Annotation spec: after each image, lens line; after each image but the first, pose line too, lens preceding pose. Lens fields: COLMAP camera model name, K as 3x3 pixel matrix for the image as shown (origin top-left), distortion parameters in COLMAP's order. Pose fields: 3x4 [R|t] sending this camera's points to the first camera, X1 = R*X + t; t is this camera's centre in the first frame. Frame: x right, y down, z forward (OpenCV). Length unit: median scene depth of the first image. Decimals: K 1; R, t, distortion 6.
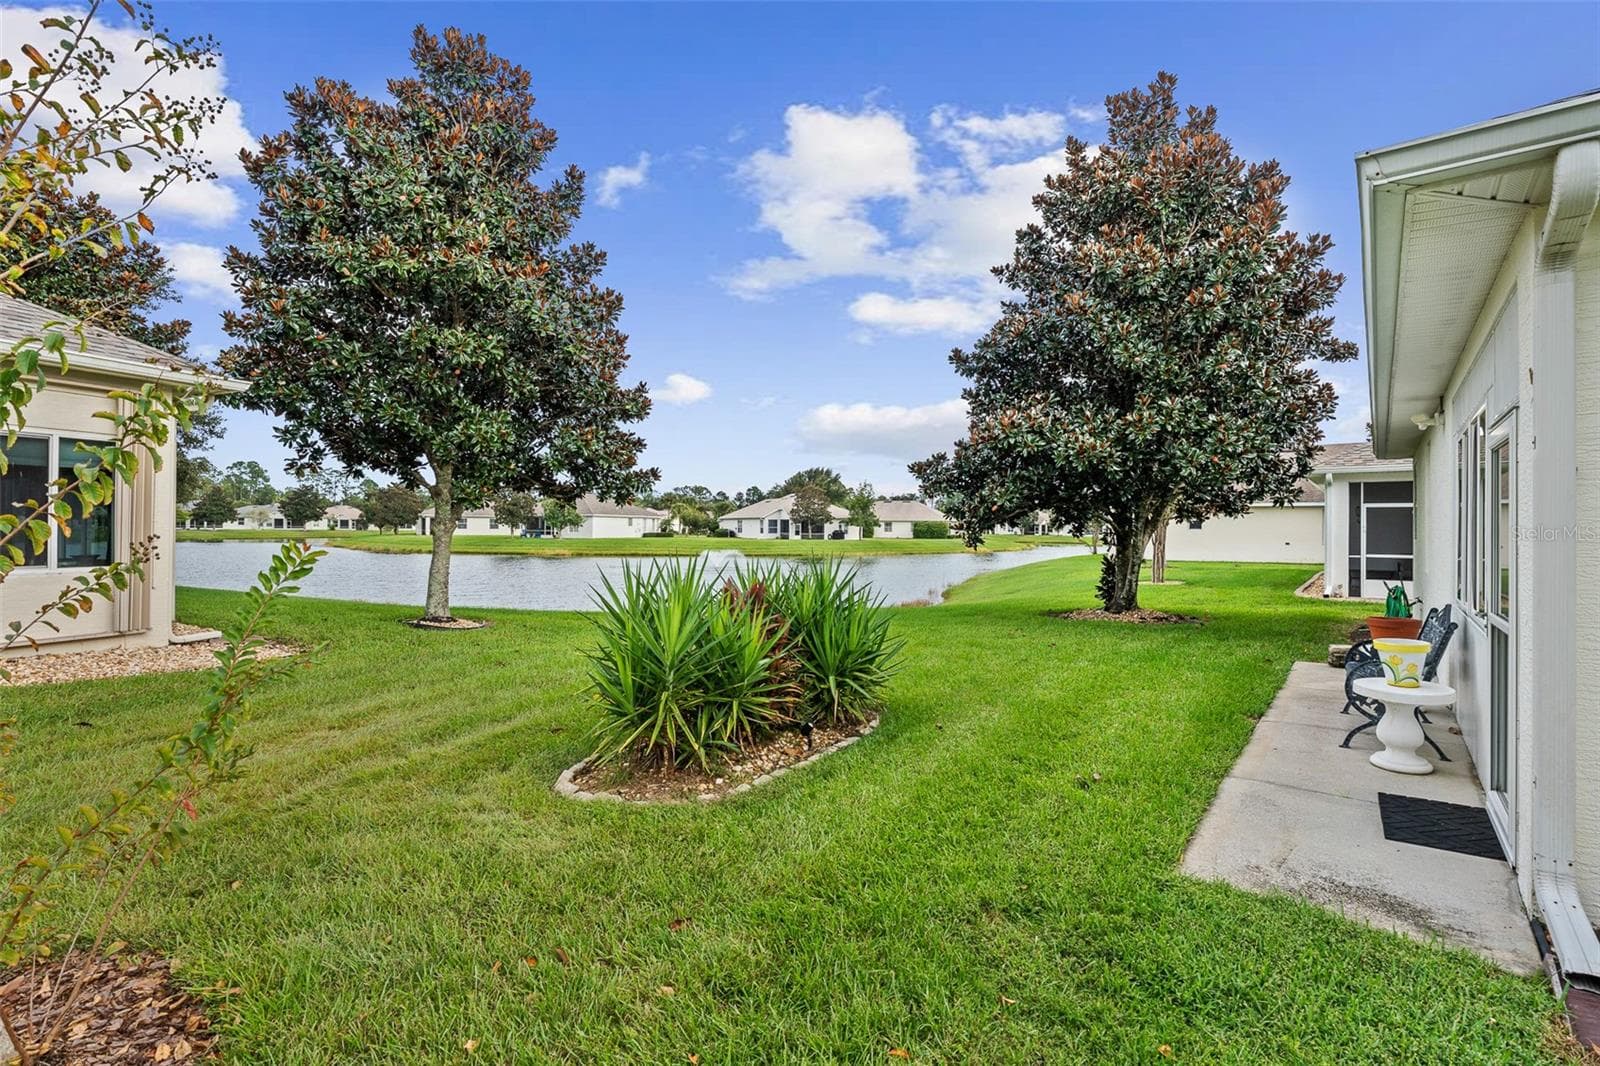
lens RADIAL K [[728.4, 0, 800.0], [0, 728.4, 533.0], [0, 0, 1]] dist [-0.003110, 0.000438]
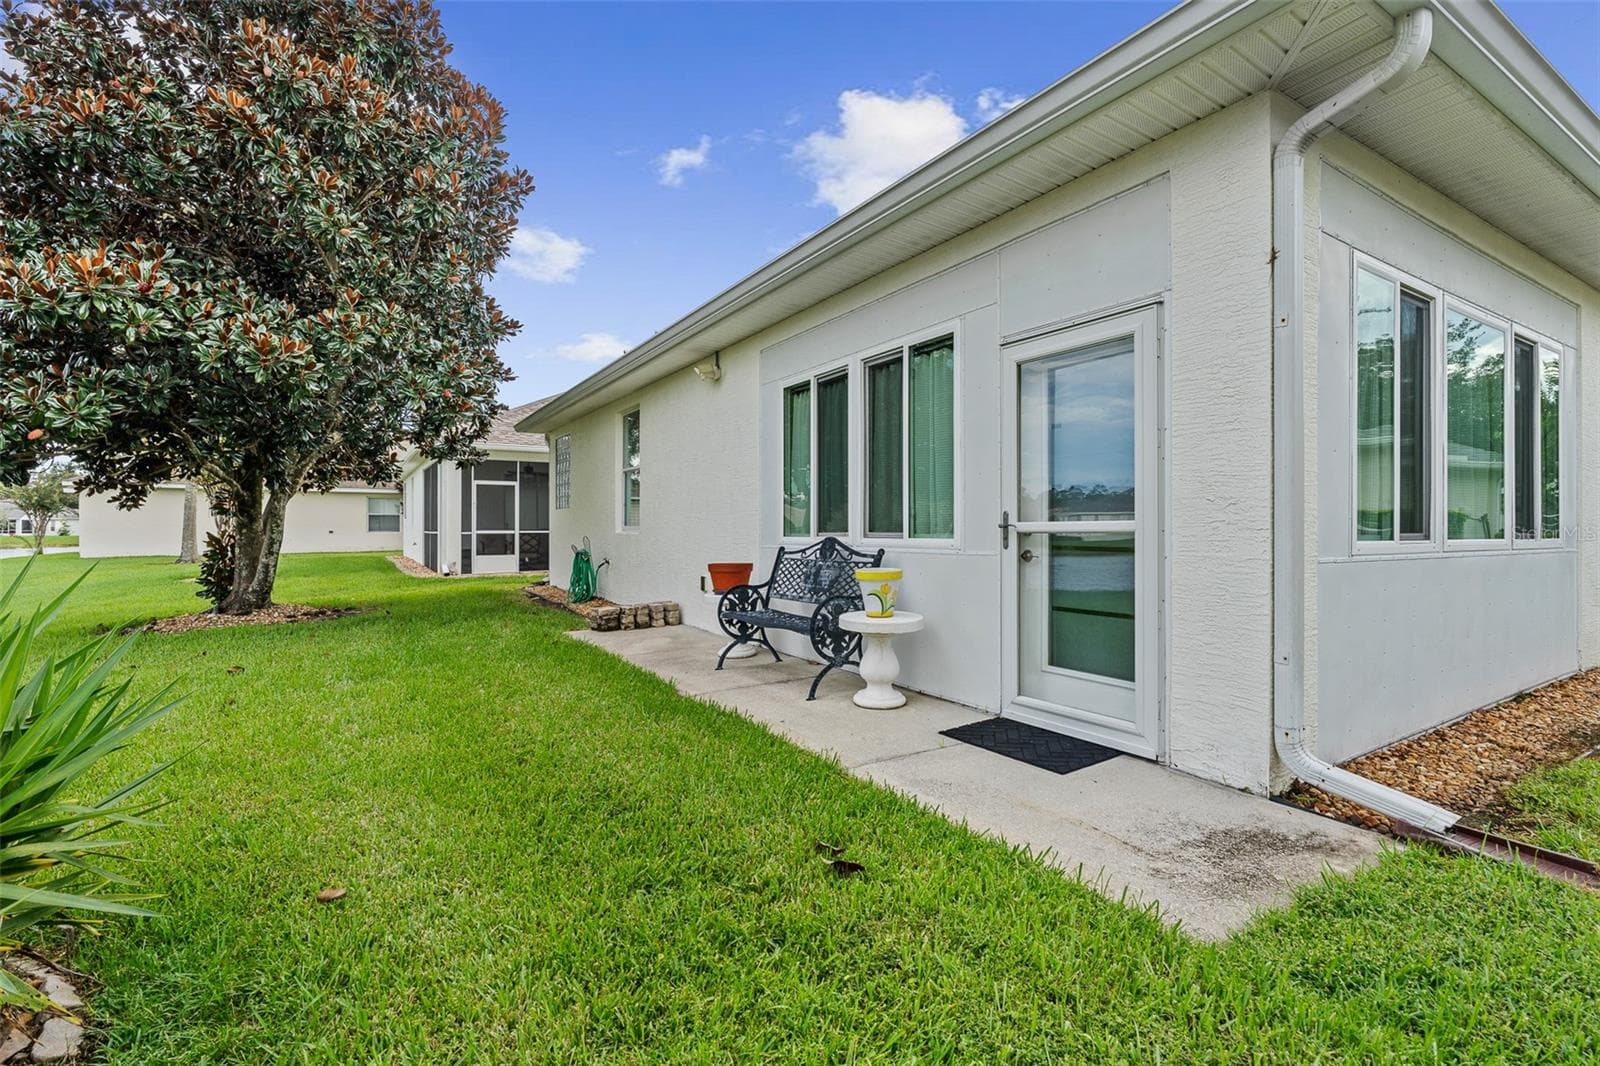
lens RADIAL K [[728.4, 0, 800.0], [0, 728.4, 533.0], [0, 0, 1]] dist [-0.003110, 0.000438]
pose [[0.332710, -0.011621, 0.942958, -0.035628], [0.009429, 0.999915, 0.008996, 0.032842], [-0.942982, 0.005898, 0.332791, 0.280881]]
